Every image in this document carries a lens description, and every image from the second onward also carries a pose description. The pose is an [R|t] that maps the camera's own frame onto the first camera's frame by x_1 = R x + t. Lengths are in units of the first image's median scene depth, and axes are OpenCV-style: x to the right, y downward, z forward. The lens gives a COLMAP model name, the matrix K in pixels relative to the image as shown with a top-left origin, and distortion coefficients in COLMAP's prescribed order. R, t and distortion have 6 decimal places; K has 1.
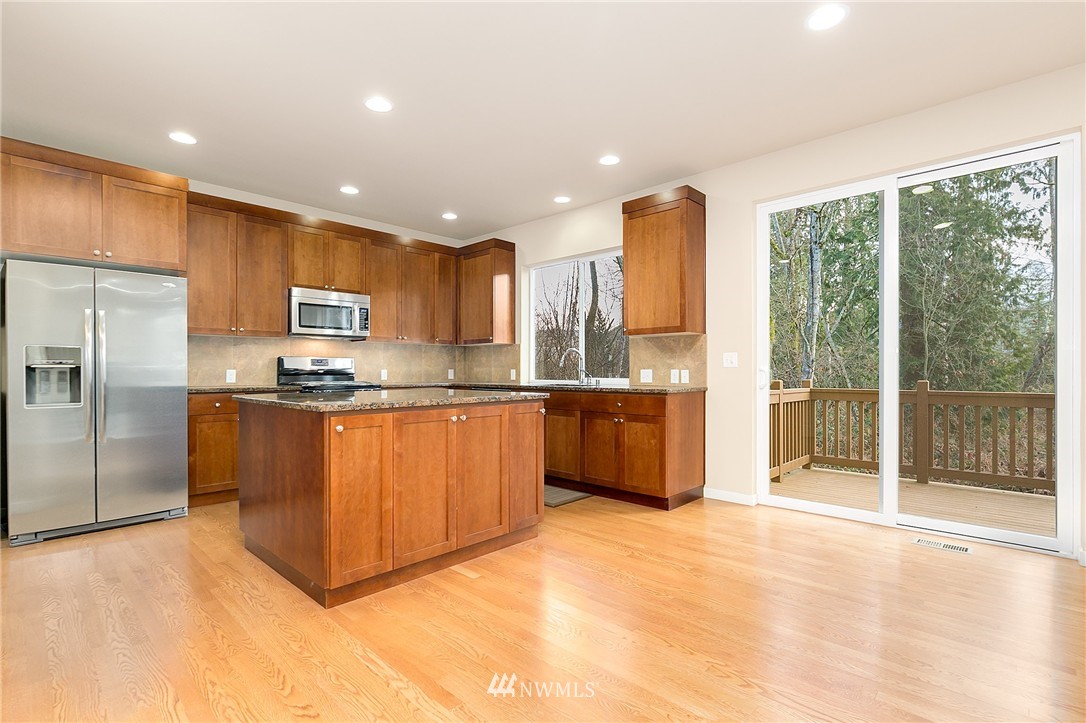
lens RADIAL K [[498.6, 0, 540.1], [0, 498.6, 368.6], [0, 0, 1]] dist [-0.003476, -0.000364]
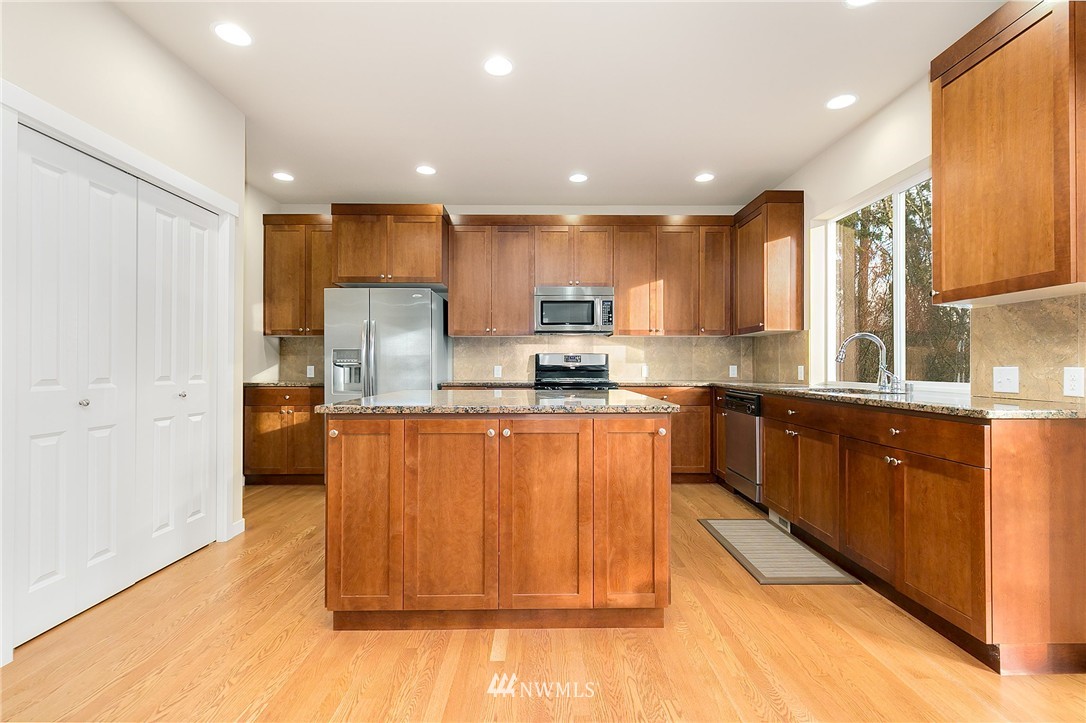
lens RADIAL K [[481.1, 0, 555.0], [0, 481.1, 361.4], [0, 0, 1]] dist [0.003124, -0.000017]
pose [[0.705871, -0.005956, -0.708315, 0.272842], [0.000879, 0.999971, -0.007533, -0.000763], [0.708340, 0.004695, 0.705856, 0.373322]]
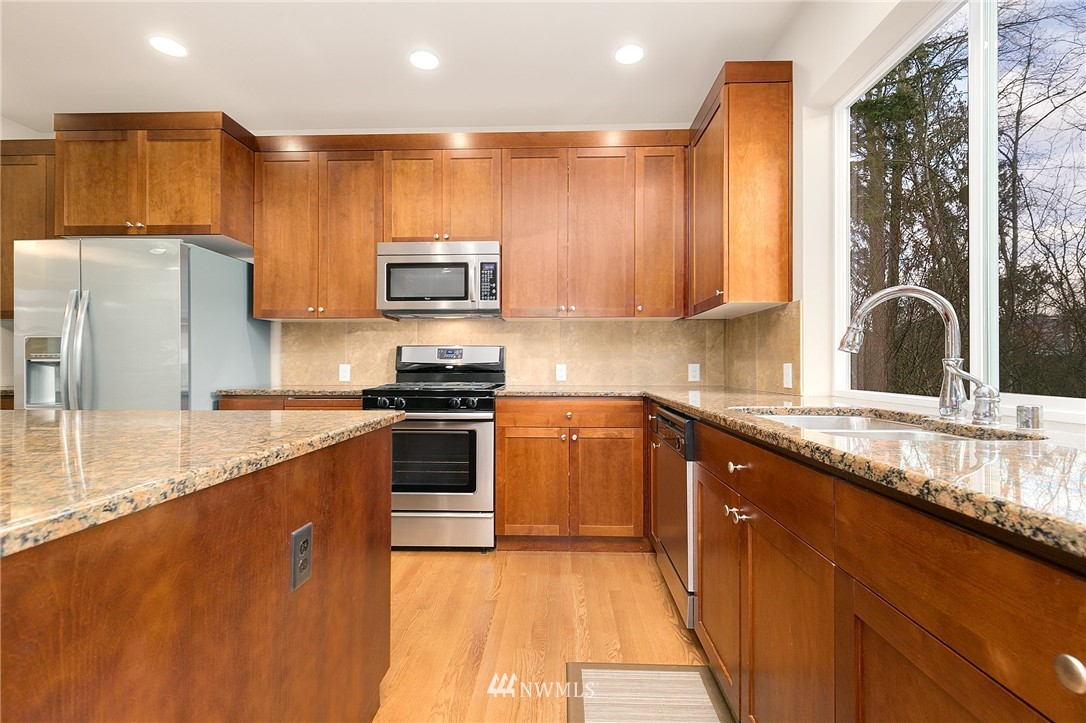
lens RADIAL K [[481.1, 0, 555.0], [0, 481.1, 361.4], [0, 0, 1]] dist [0.003124, -0.000017]
pose [[0.675272, -0.006707, -0.737538, 0.161978], [0.000737, 0.999964, -0.008419, 0.003798], [0.737568, 0.005141, 0.675253, 0.846965]]
